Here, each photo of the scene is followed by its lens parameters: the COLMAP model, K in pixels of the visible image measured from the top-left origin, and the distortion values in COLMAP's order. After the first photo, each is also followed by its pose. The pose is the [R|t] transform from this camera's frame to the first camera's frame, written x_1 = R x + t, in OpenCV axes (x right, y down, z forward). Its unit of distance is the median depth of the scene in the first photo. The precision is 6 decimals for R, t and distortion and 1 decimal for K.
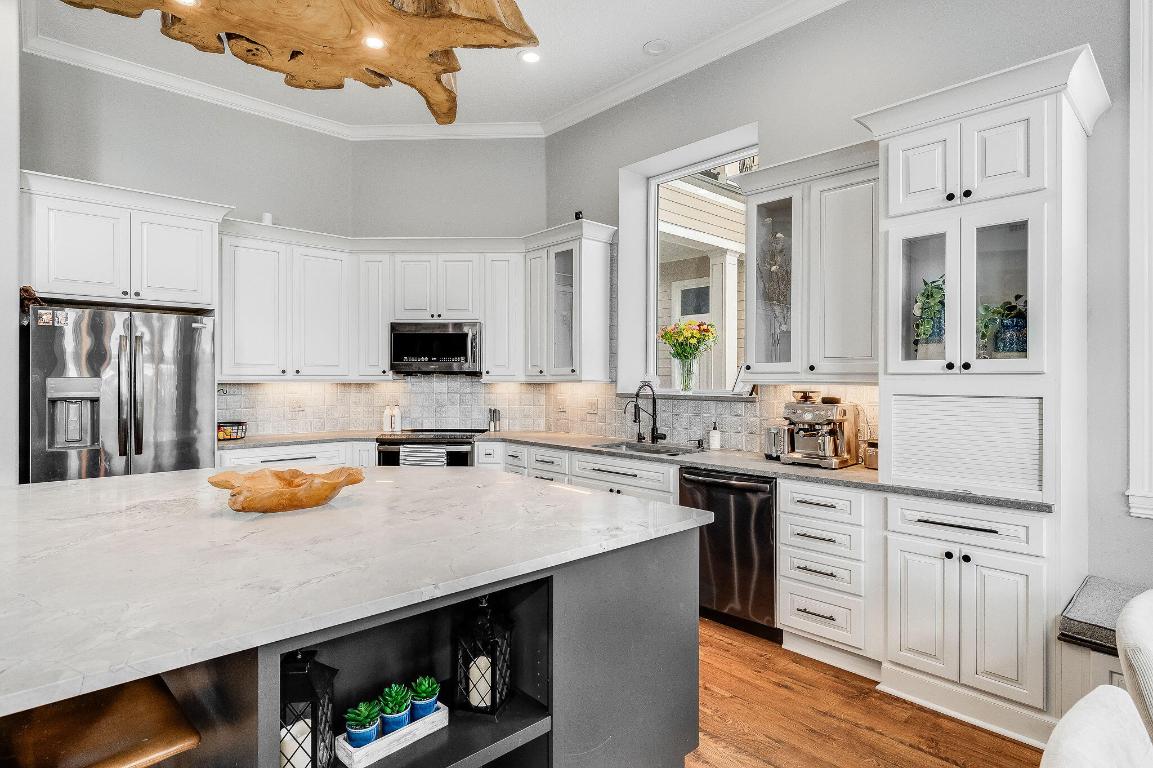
lens RADIAL K [[606.9, 0, 576.5], [0, 606.9, 384.0], [0, 0, 1]] dist [-0.002073, -0.000501]
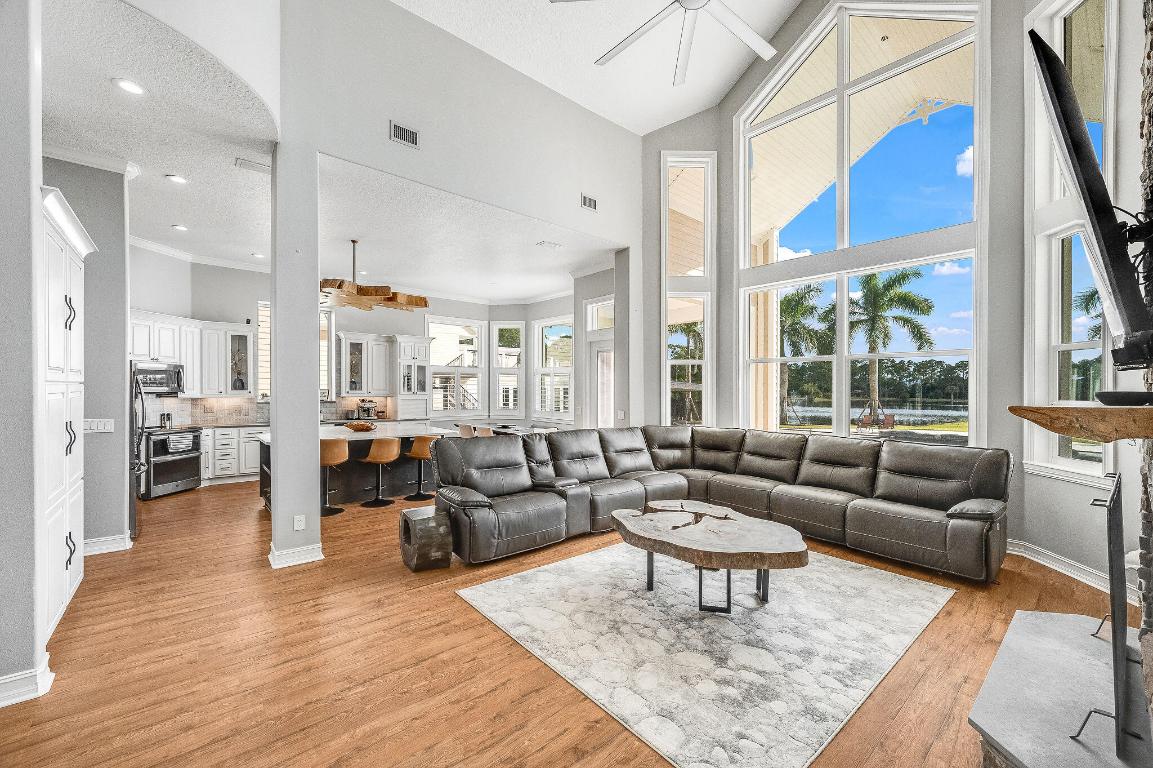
lens RADIAL K [[457.5, 0, 579.3], [0, 457.5, 393.2], [0, 0, 1]] dist [-0.000240, -0.000069]
pose [[0.038440, -0.009343, 0.999217, -1.565269], [-0.003309, 0.999950, 0.009478, -0.036021], [-0.999255, -0.003671, 0.038407, -0.244255]]
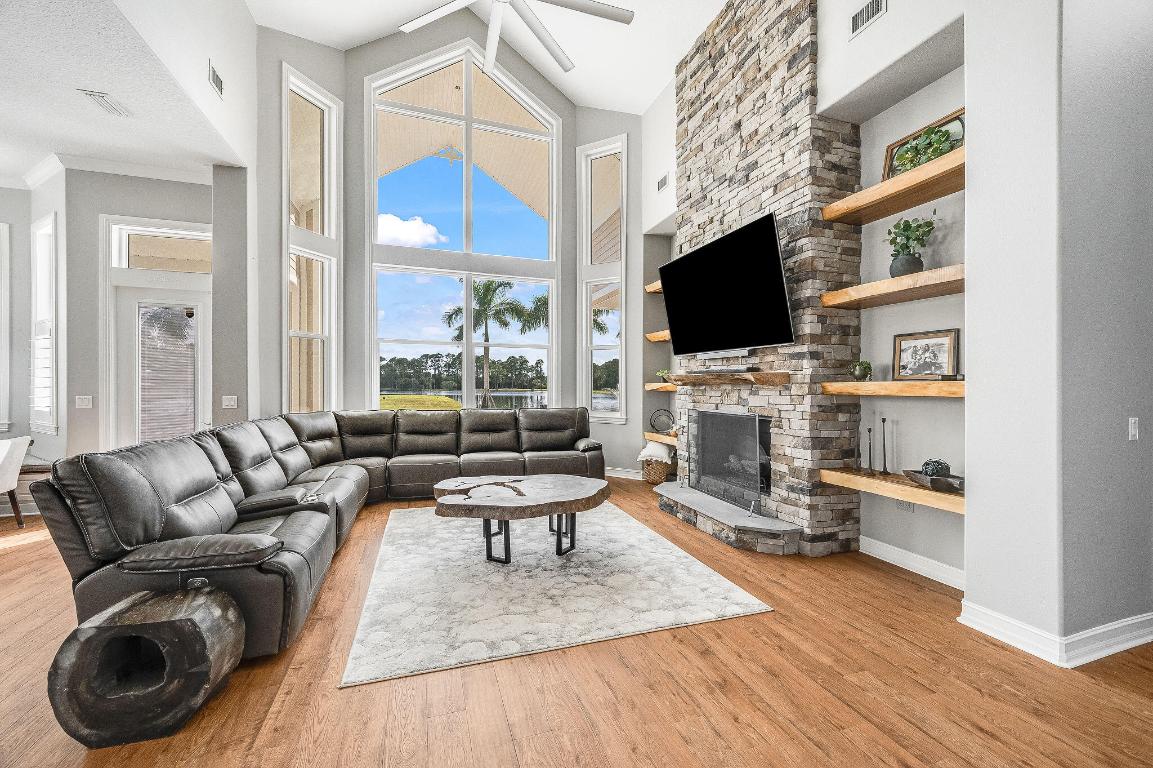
lens RADIAL K [[458.2, 0, 577.9], [0, 458.2, 380.3], [0, 0, 1]] dist [-0.001636, -0.000234]
pose [[-0.915051, -0.004758, 0.403310, -1.227764], [-0.006336, 0.999977, -0.002579, -0.004219], [-0.403288, -0.004915, -0.915060, 0.291065]]
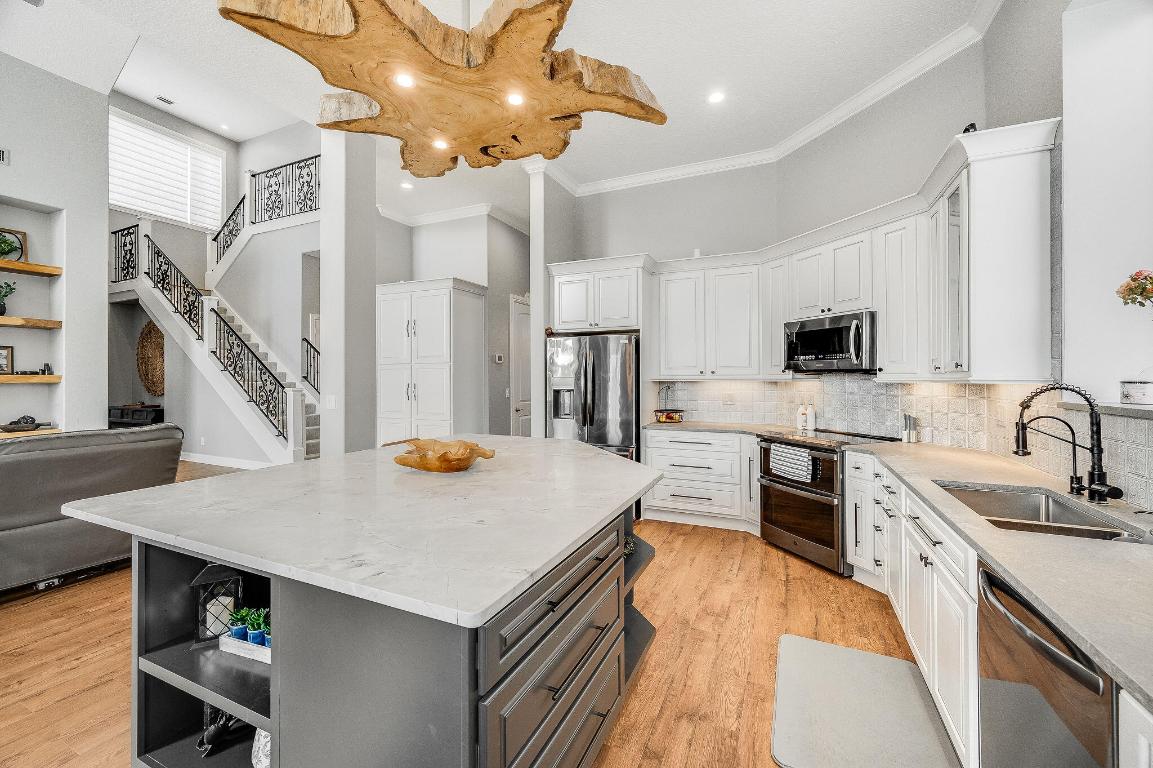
lens RADIAL K [[458.2, 0, 577.9], [0, 458.2, 380.3], [0, 0, 1]] dist [-0.001636, -0.000234]
pose [[0.381533, 0.003783, -0.924348, 0.294194], [-0.005553, 0.999983, 0.001800, -0.003955], [0.924339, 0.004446, 0.381547, 0.406760]]
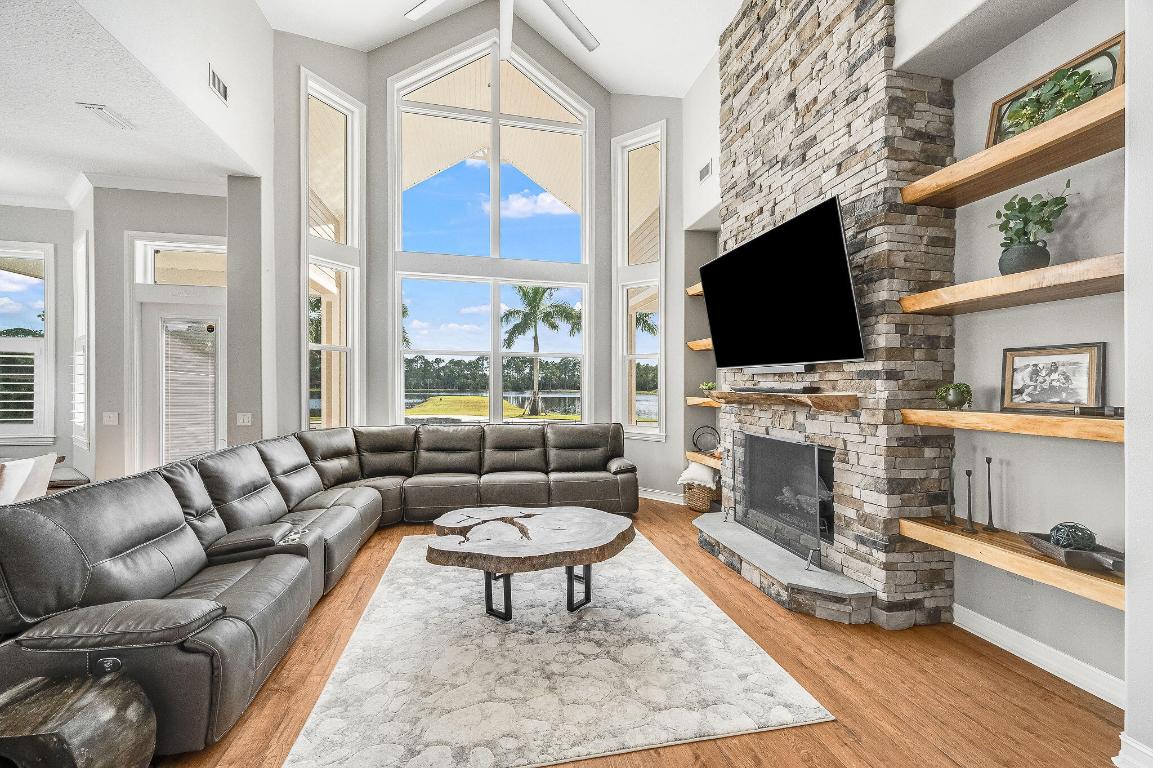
lens RADIAL K [[458.2, 0, 577.9], [0, 458.2, 380.3], [0, 0, 1]] dist [-0.001636, -0.000234]
pose [[-0.861921, -0.003859, 0.507027, -1.230143], [-0.006221, 0.999976, -0.002964, -0.039559], [-0.507004, -0.005710, -0.861925, 0.159308]]
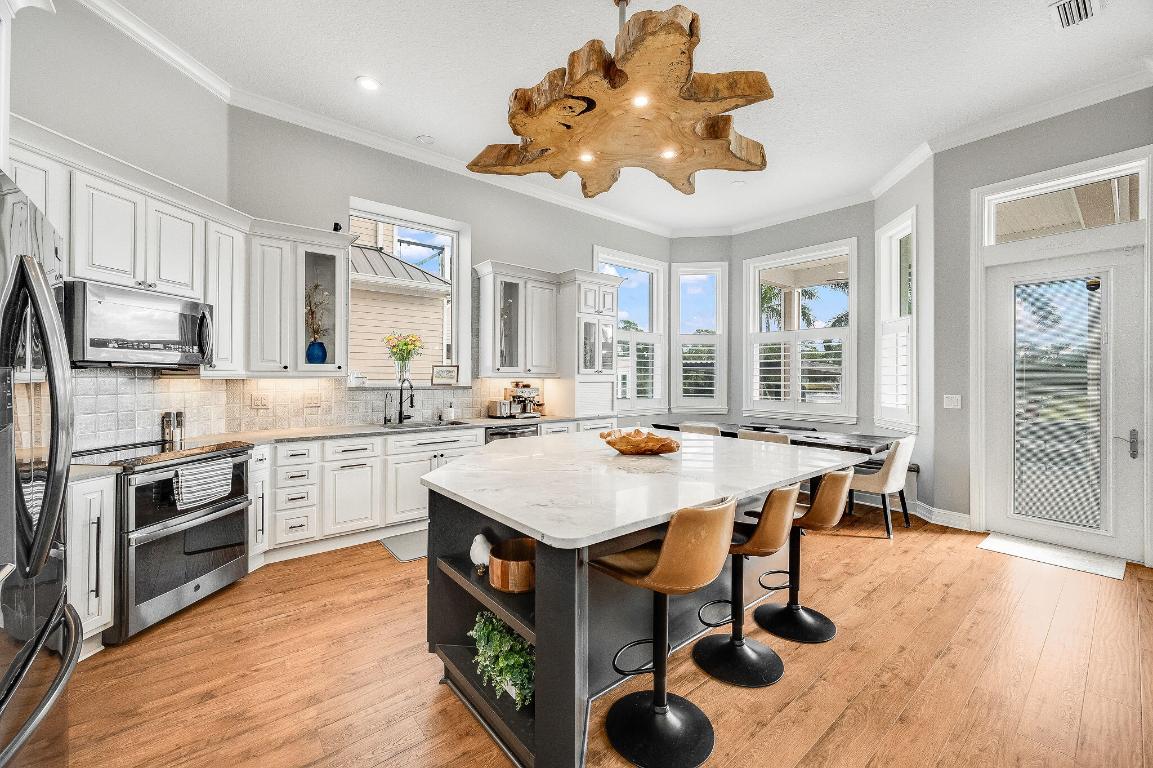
lens RADIAL K [[450.6, 0, 578.2], [0, 450.6, 374.2], [0, 0, 1]] dist [-0.000641, -0.000048]
pose [[0.057859, 0.002636, 0.998321, -0.777404], [0.001384, 0.999995, -0.002721, -0.006198], [-0.998324, 0.001539, 0.057855, 0.504436]]
